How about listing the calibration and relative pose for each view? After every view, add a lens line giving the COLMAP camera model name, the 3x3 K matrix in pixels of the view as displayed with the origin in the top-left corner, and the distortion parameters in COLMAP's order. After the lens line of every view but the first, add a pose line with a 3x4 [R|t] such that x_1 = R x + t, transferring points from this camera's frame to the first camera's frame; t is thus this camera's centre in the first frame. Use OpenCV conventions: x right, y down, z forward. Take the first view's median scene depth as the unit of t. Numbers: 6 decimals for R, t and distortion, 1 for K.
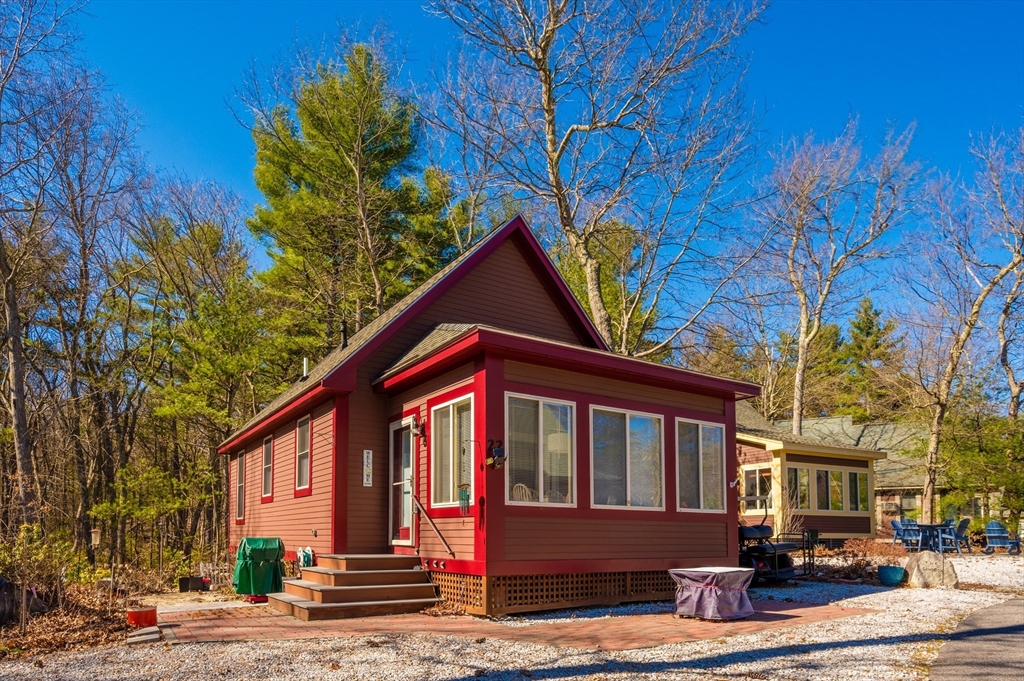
lens RADIAL K [[619.9, 0, 511.2], [0, 619.9, 364.2], [0, 0, 1]] dist [0.000004, 0.000613]
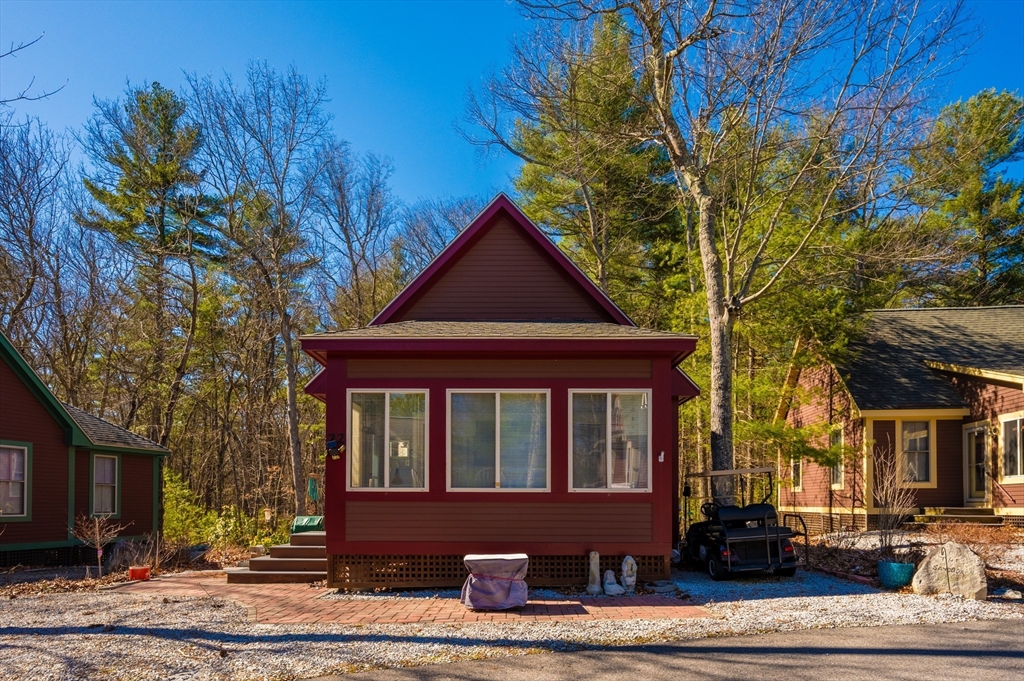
lens RADIAL K [[643.8, 0, 512.0], [0, 643.8, 340.5], [0, 0, 1]] dist [-0.001099, -0.000346]
pose [[0.835988, -0.137732, -0.531181, 0.775295], [0.147604, 0.988754, -0.024076, 0.027062], [0.528523, -0.058277, 0.846916, 0.168499]]
